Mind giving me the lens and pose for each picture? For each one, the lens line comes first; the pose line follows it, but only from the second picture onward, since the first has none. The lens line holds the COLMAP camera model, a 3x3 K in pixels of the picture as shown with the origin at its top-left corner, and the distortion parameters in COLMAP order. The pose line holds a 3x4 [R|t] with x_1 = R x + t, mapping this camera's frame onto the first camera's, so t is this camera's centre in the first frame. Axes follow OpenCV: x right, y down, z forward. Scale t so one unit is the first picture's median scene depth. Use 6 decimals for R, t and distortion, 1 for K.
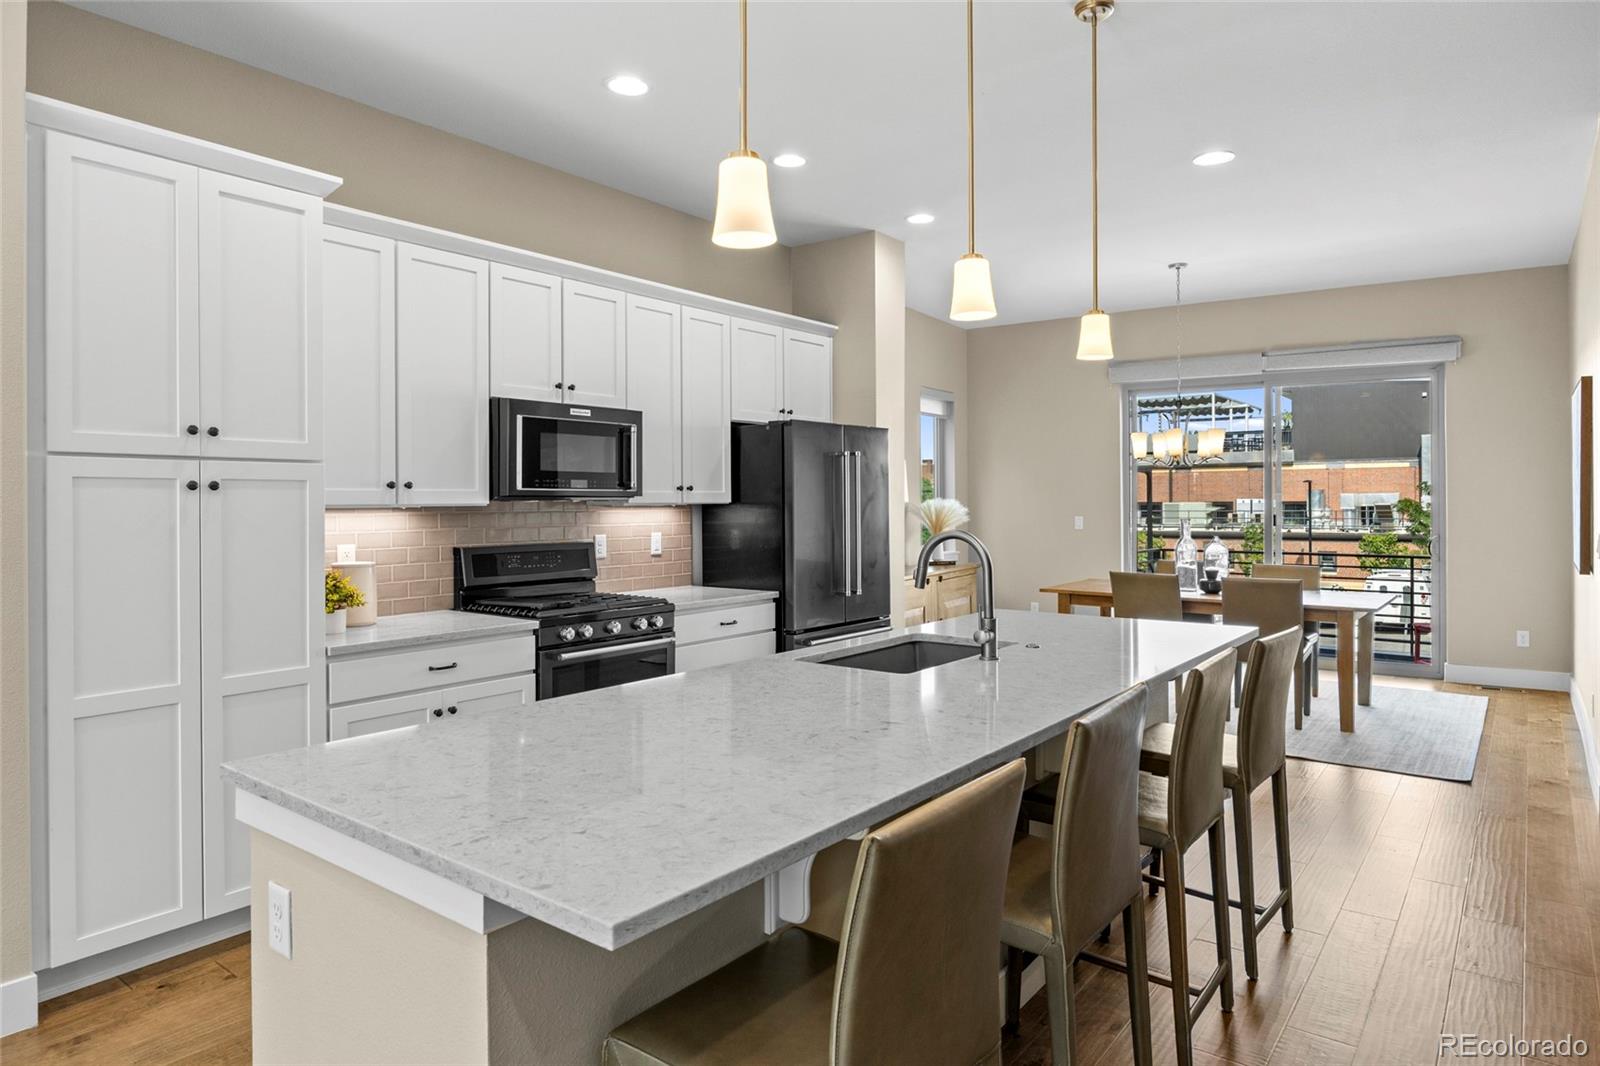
lens RADIAL K [[955.1, 0, 830.0], [0, 955.1, 504.6], [0, 0, 1]] dist [-0.003759, 0.000653]
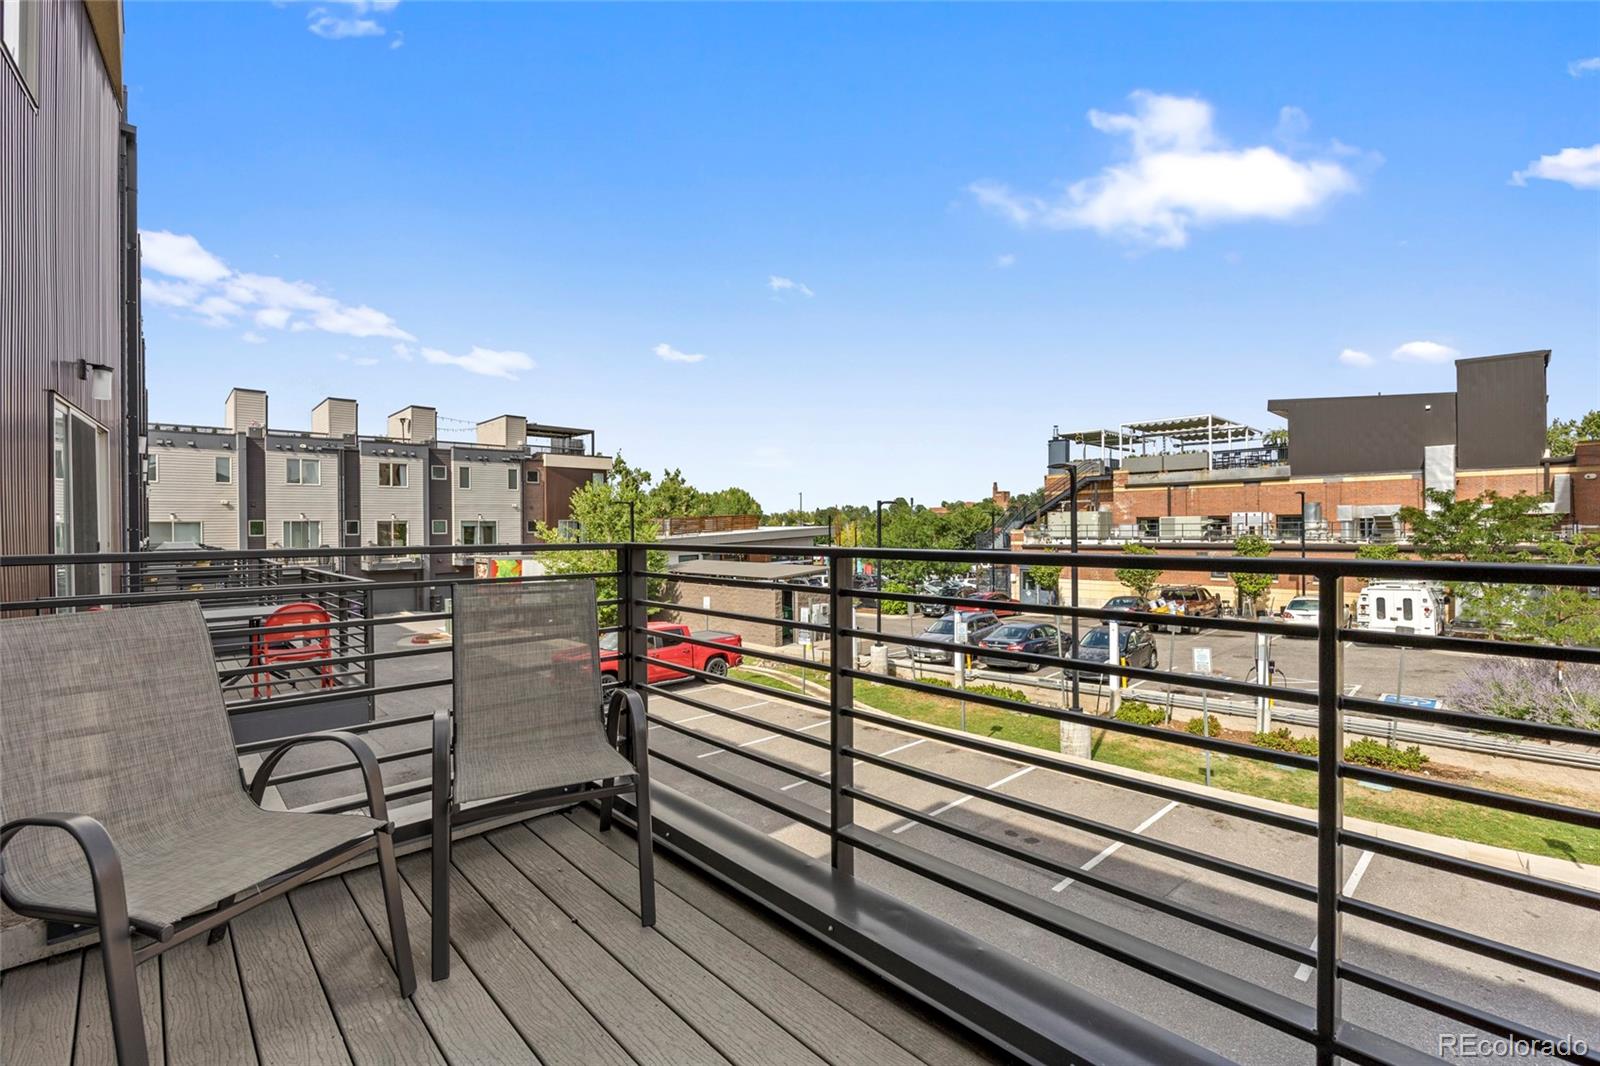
lens RADIAL K [[718.8, 0, 805.1], [0, 718.8, 516.8], [0, 0, 1]] dist [-0.017660, 0.000268]
pose [[0.985963, -0.007392, -0.166801, 0.105873], [0.004868, 0.999867, -0.015535, 0.009981], [0.166894, 0.014505, 0.985868, 0.163129]]
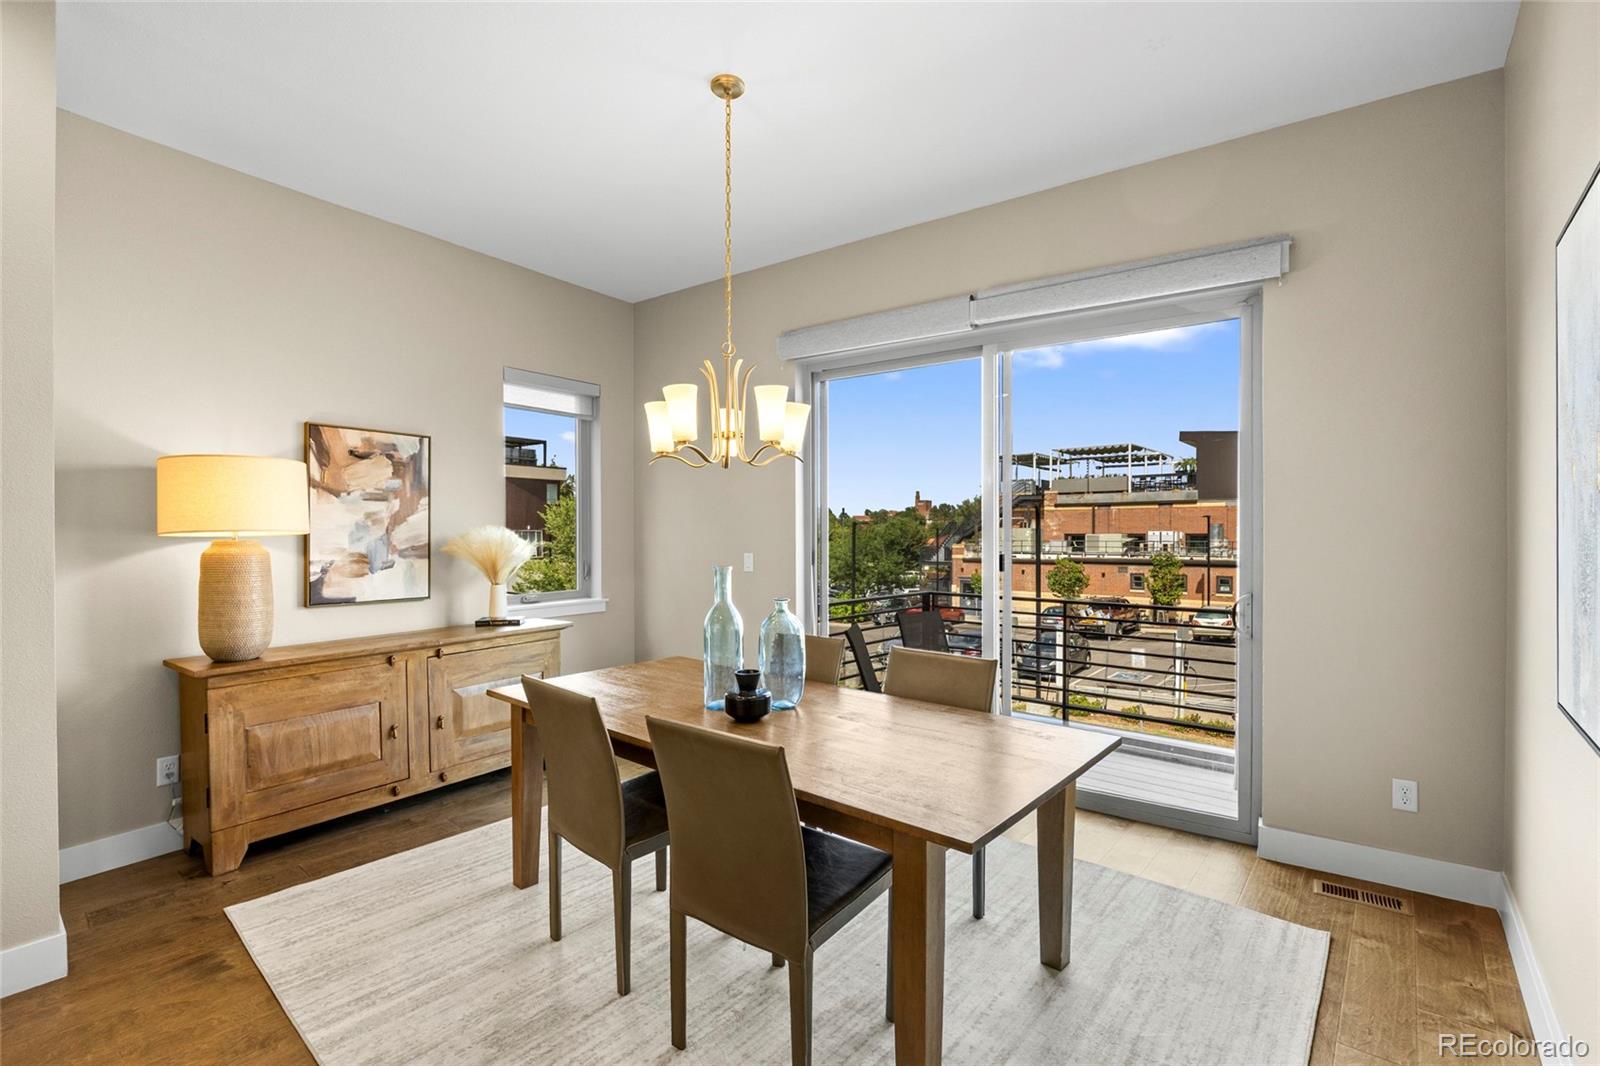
lens RADIAL K [[718.8, 0, 794.4], [0, 718.8, 536.0], [0, 0, 1]] dist [-0.017660, 0.000268]
pose [[0.997029, 0.003595, -0.076940, 0.063509], [-0.003466, 0.999992, 0.001812, 0.000012], [0.076946, -0.001540, 0.997034, 0.088335]]
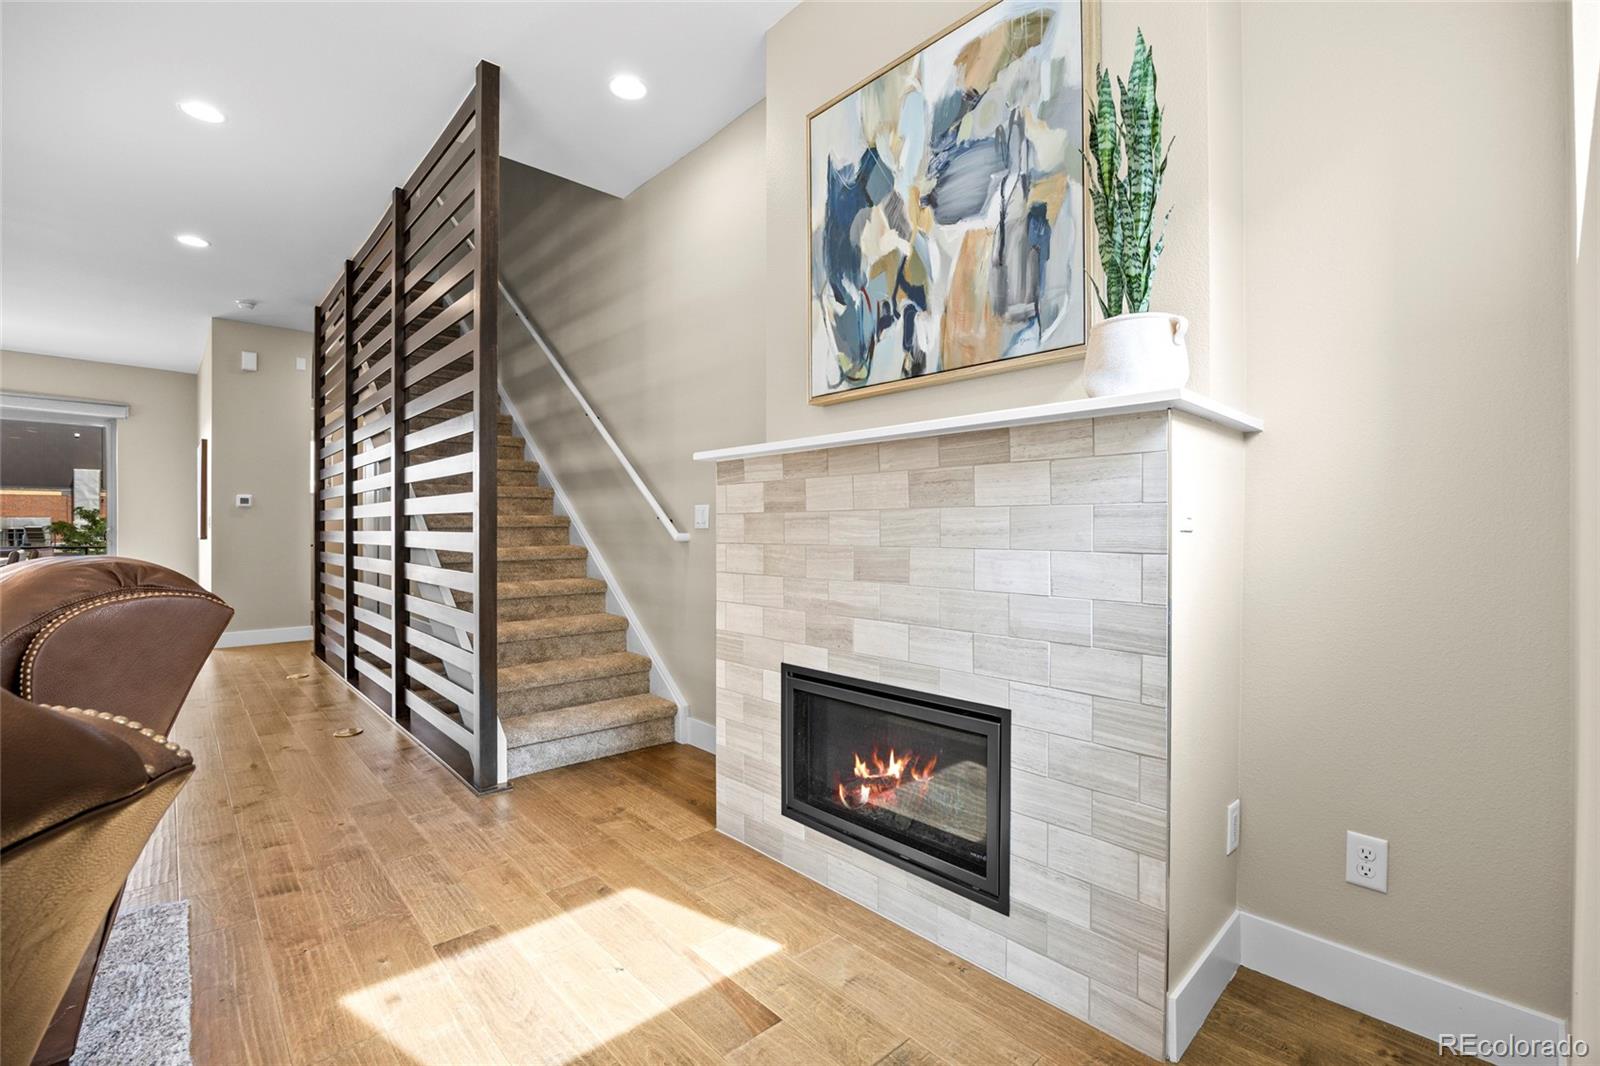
lens RADIAL K [[718.8, 0, 787.2], [0, 718.8, 528.4], [0, 0, 1]] dist [-0.017660, 0.000268]
pose [[0.217954, 0.006162, 0.975940, -0.039886], [-0.000046, 0.999980, -0.006303, 0.006399], [-0.975959, 0.001329, 0.217950, -0.052389]]
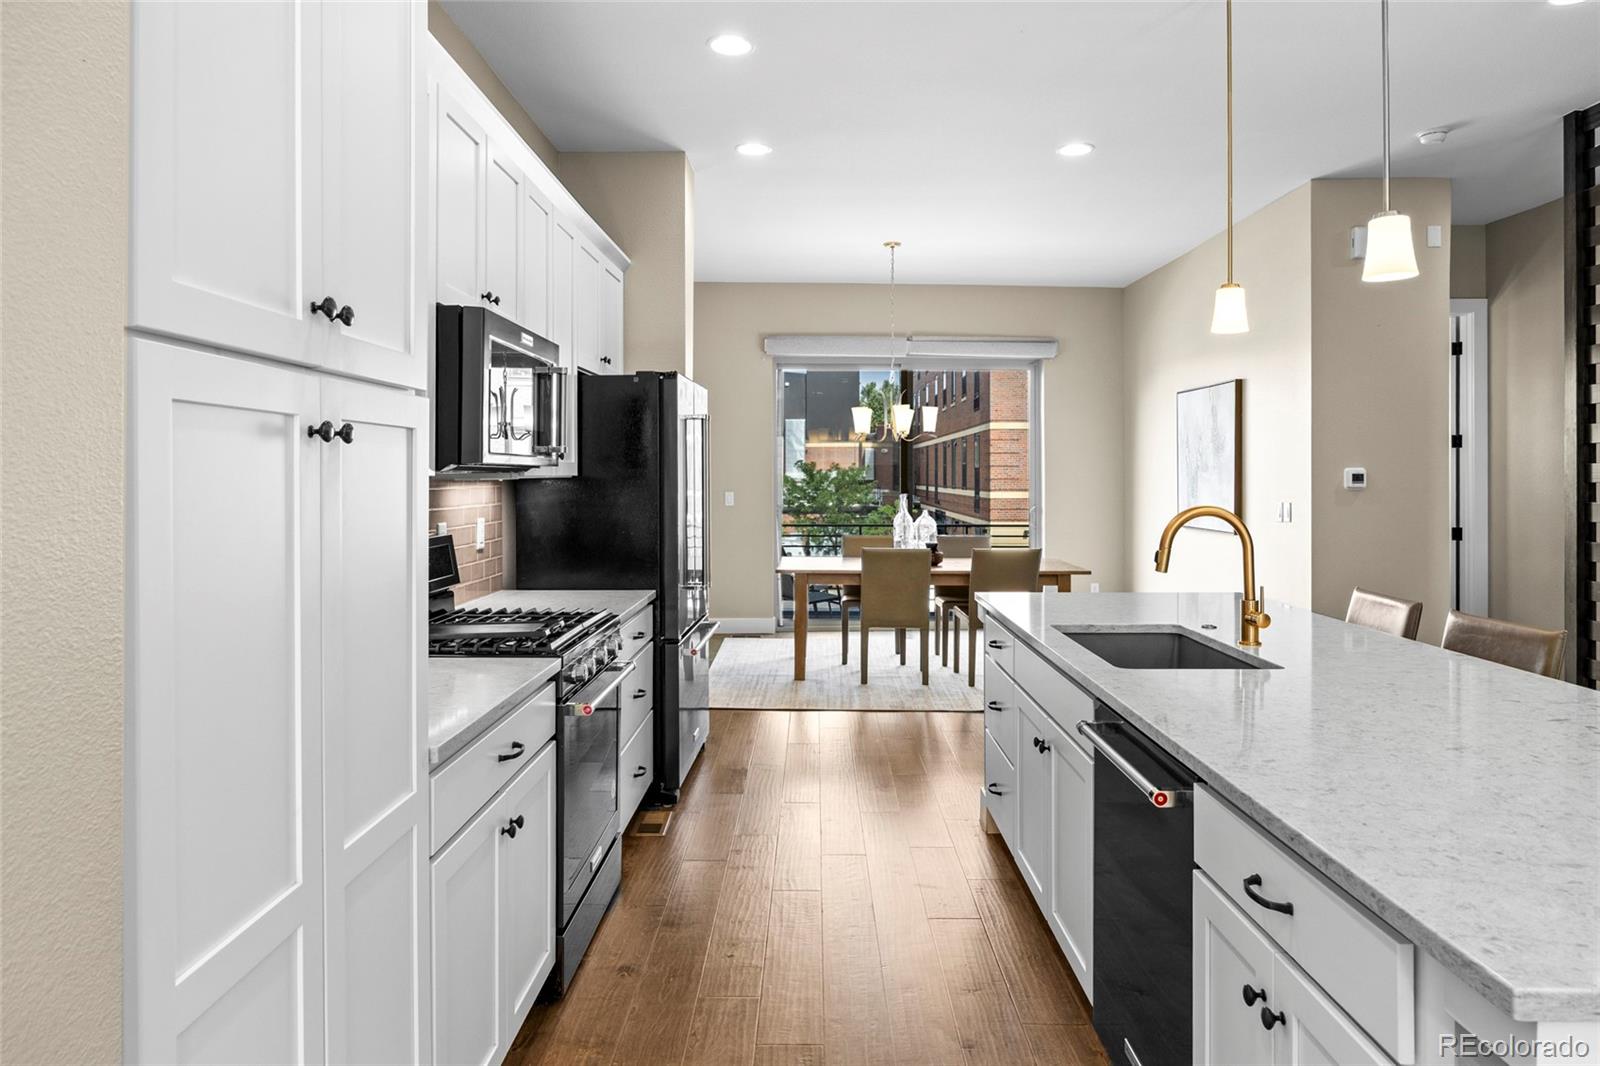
lens RADIAL K [[979.5, 0, 821.8], [0, 979.5, 470.6], [0, 0, 1]] dist [-0.000842, 0.000074]
pose [[0.804102, 0.006366, 0.594457, -0.046208], [-0.000338, 0.999947, -0.010251, 0.000188], [-0.594491, 0.008042, 0.804062, 0.030279]]
